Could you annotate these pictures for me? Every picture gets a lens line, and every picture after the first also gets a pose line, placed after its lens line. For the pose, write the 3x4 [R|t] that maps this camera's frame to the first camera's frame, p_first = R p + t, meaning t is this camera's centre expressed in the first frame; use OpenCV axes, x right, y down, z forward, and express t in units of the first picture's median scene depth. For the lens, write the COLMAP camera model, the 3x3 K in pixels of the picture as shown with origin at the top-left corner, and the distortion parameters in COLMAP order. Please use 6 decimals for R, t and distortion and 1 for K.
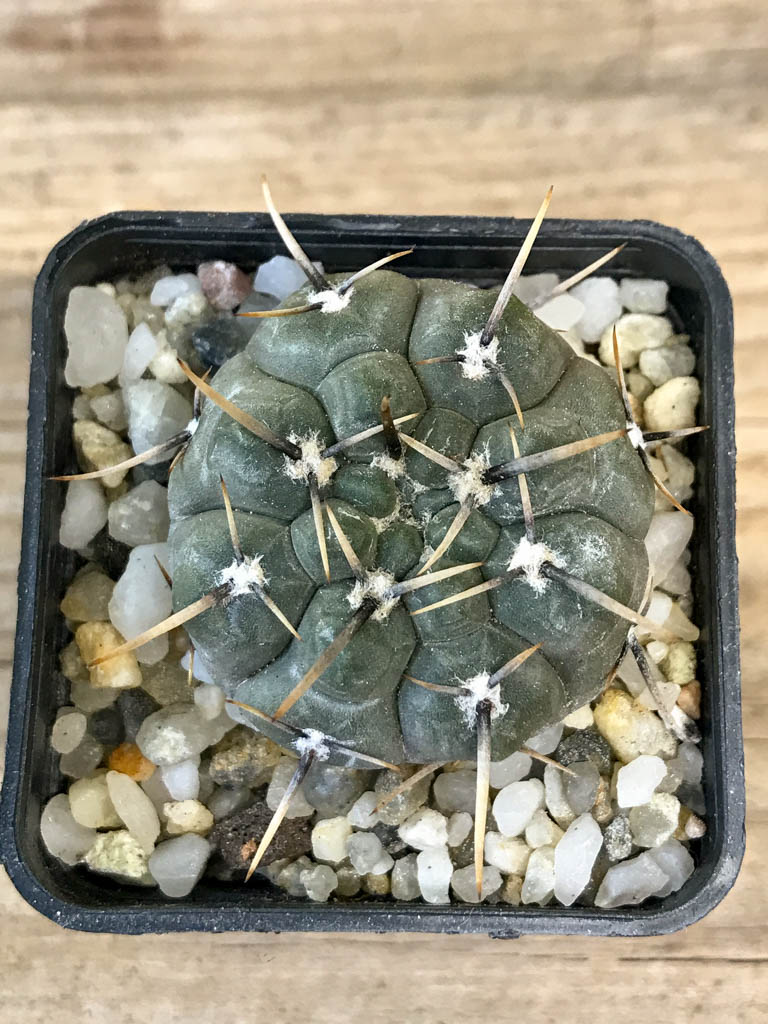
lens RADIAL K [[1577.9, 0, 384.0], [0, 1577.9, 512.0], [0, 0, 1]] dist [0.102102, -0.095768]
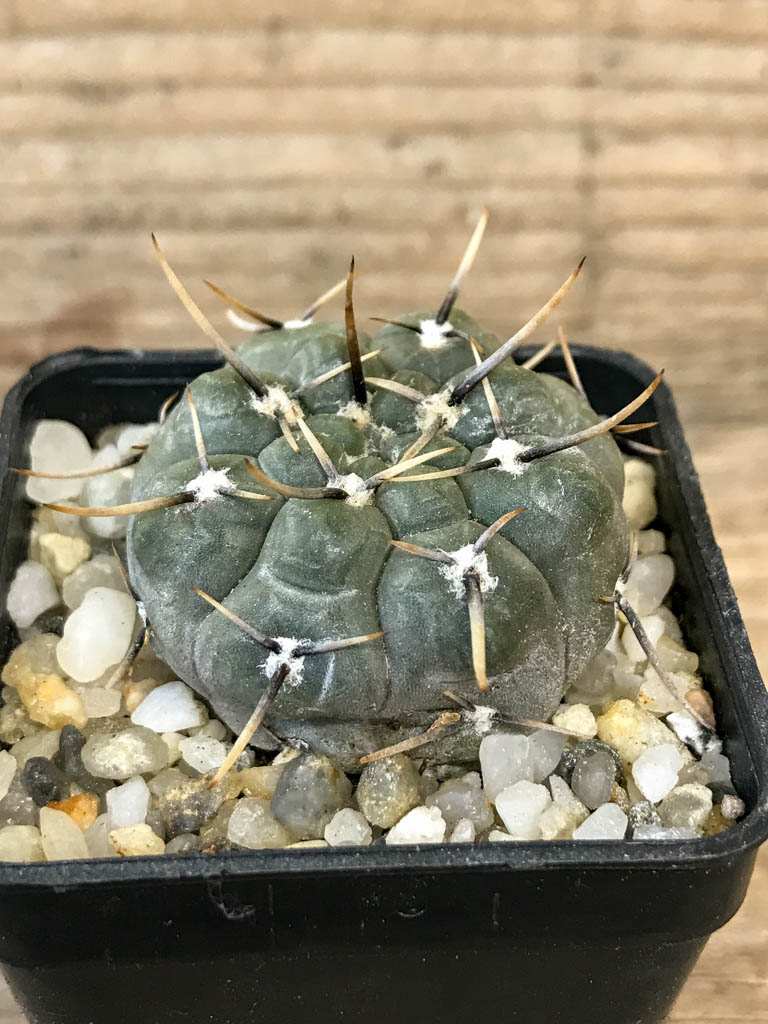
lens RADIAL K [[1577.9, 0, 384.0], [0, 1577.9, 512.0], [0, 0, 1]] dist [0.102102, -0.095768]
pose [[0.998009, -0.032759, 0.053894, -0.035330], [0.059590, 0.769688, -0.635633, 0.669062], [-0.020659, 0.637579, 0.770108, 0.268593]]
